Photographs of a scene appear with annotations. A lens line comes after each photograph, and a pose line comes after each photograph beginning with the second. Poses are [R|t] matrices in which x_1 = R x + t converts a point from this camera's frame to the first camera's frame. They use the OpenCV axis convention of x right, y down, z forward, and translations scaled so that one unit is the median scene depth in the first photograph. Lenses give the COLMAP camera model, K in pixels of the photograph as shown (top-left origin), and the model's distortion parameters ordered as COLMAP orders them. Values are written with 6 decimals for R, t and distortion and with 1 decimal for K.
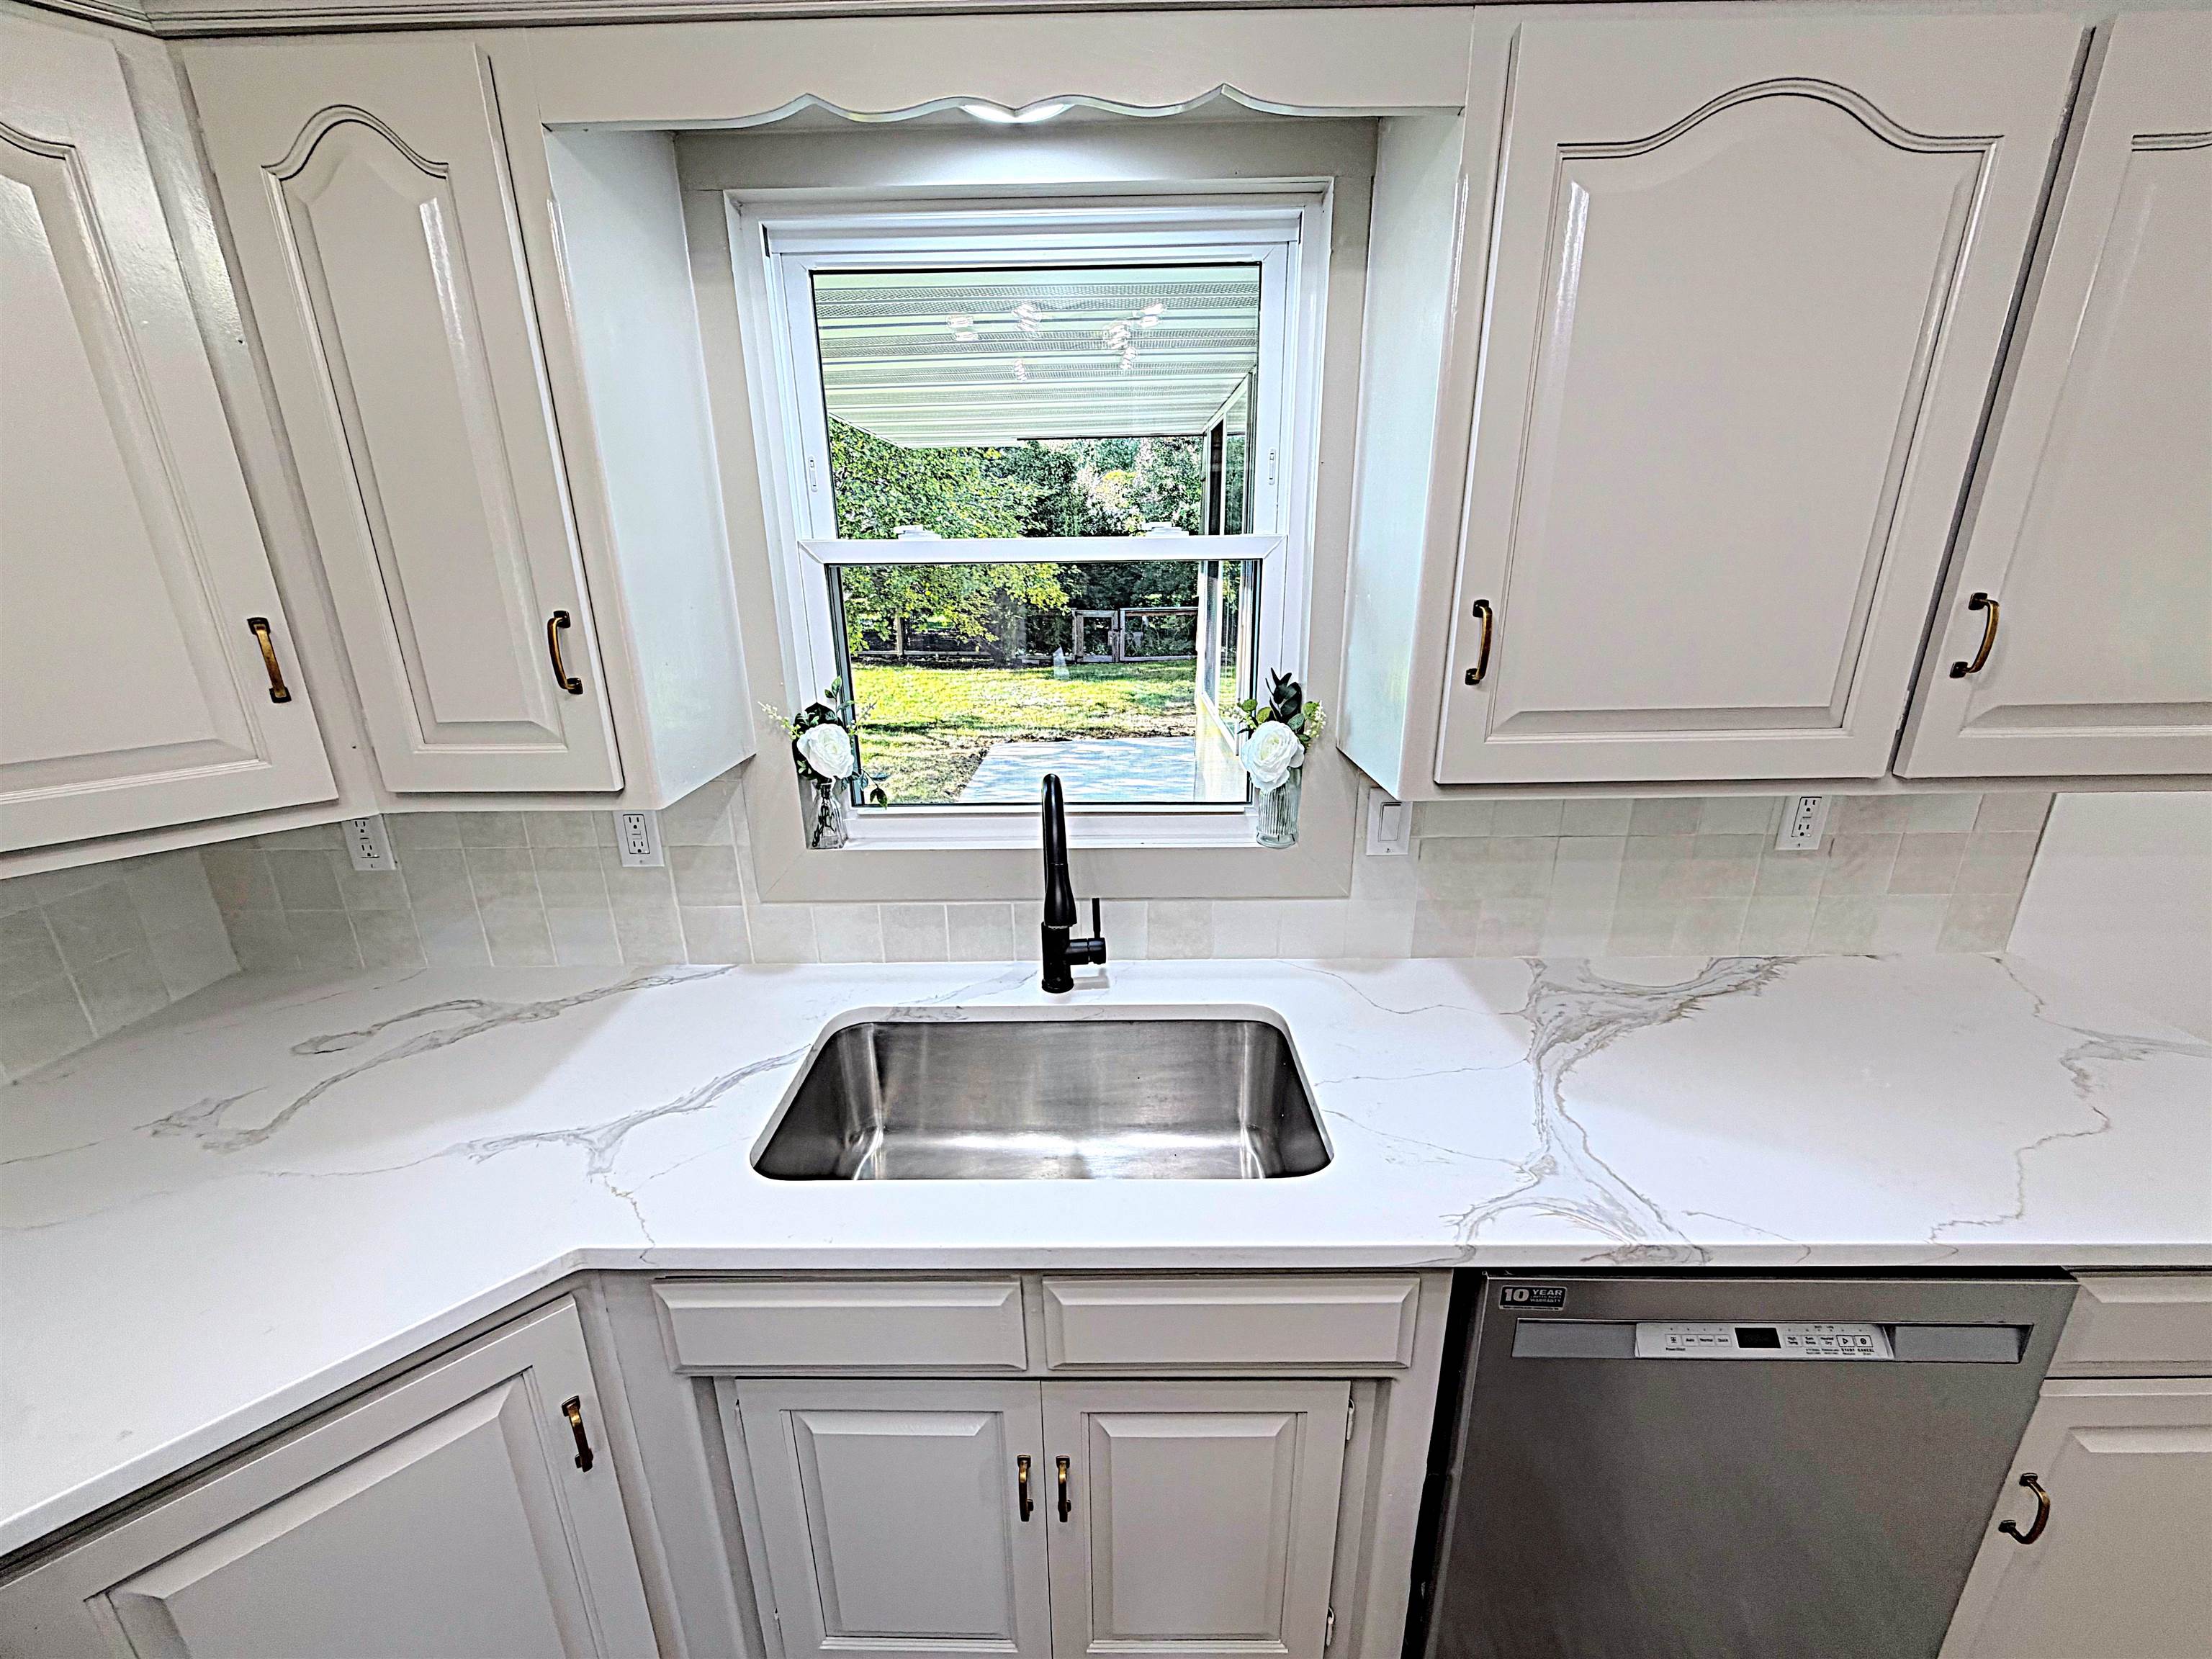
lens RADIAL K [[882.9, 0, 1100.4], [0, 882.9, 827.2], [0, 0, 1]] dist [0.000123, 0.000102]
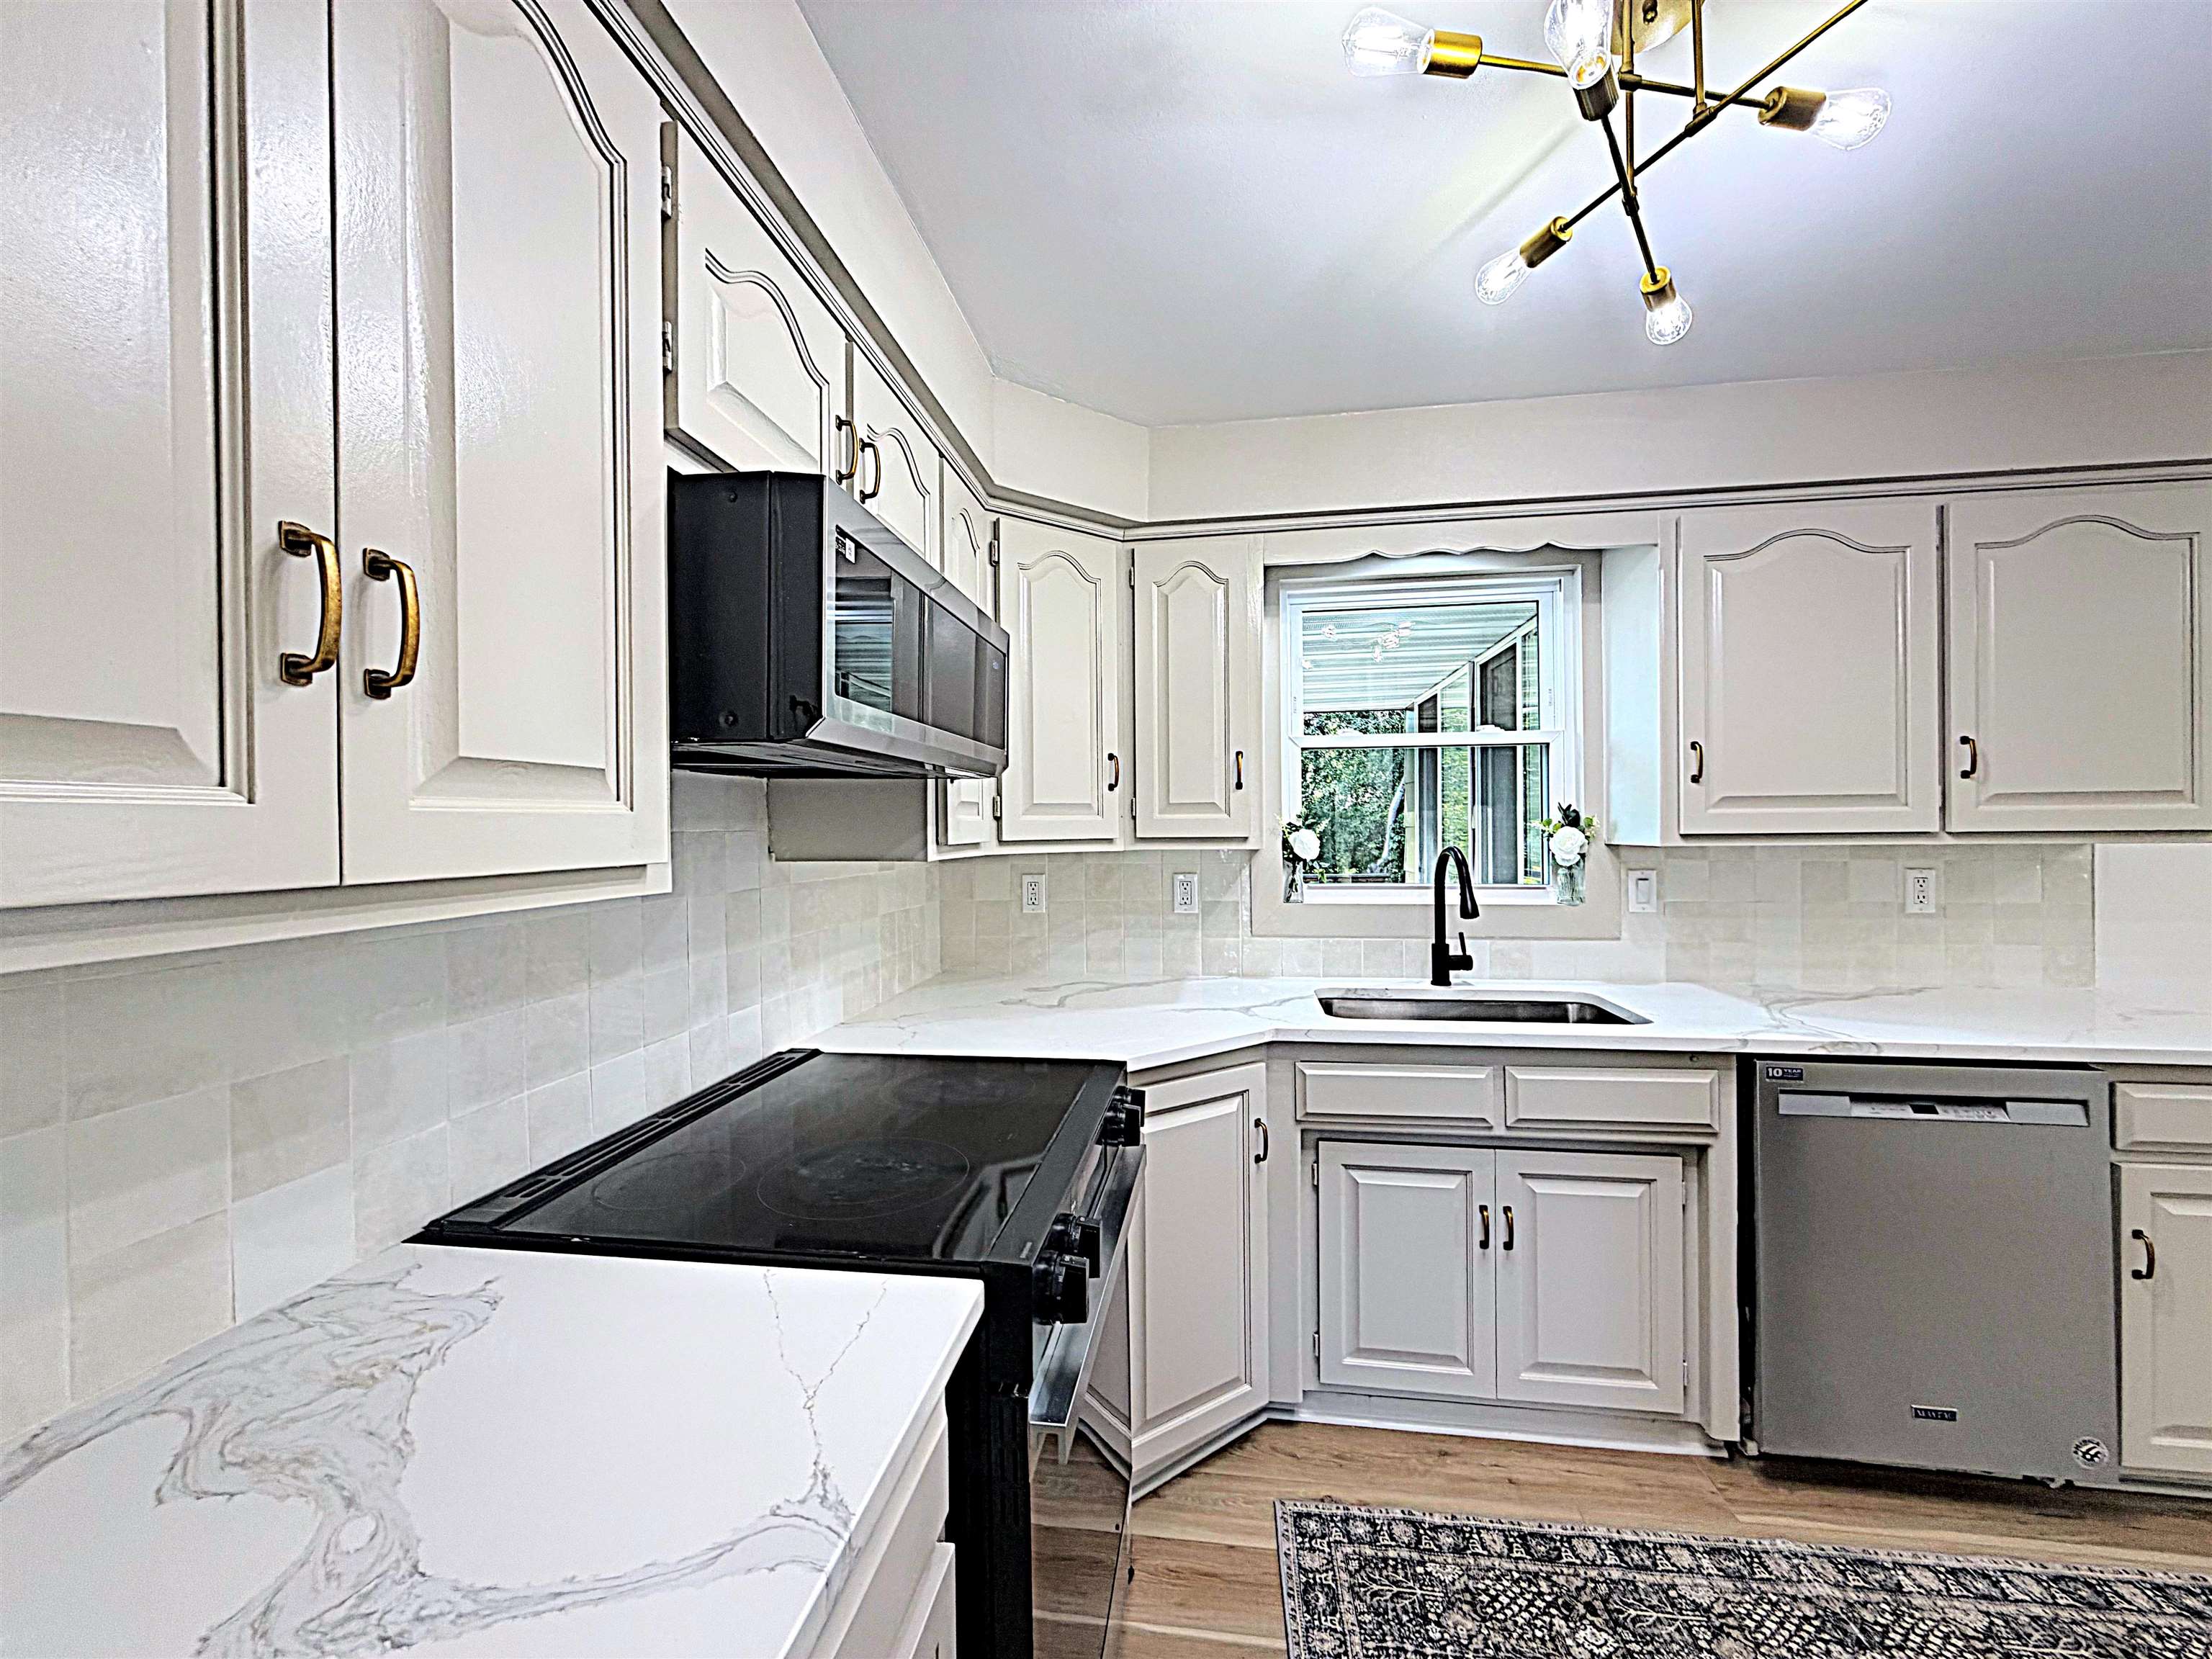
lens RADIAL K [[881.3, 0, 1099.6], [0, 881.3, 828.8], [0, 0, 1]] dist [-0.000285, -0.000003]
pose [[0.990568, 0.005470, -0.136916, -0.509453], [-0.047210, 0.951648, -0.303541, 0.482141], [0.128636, 0.307141, 0.942930, -0.813697]]
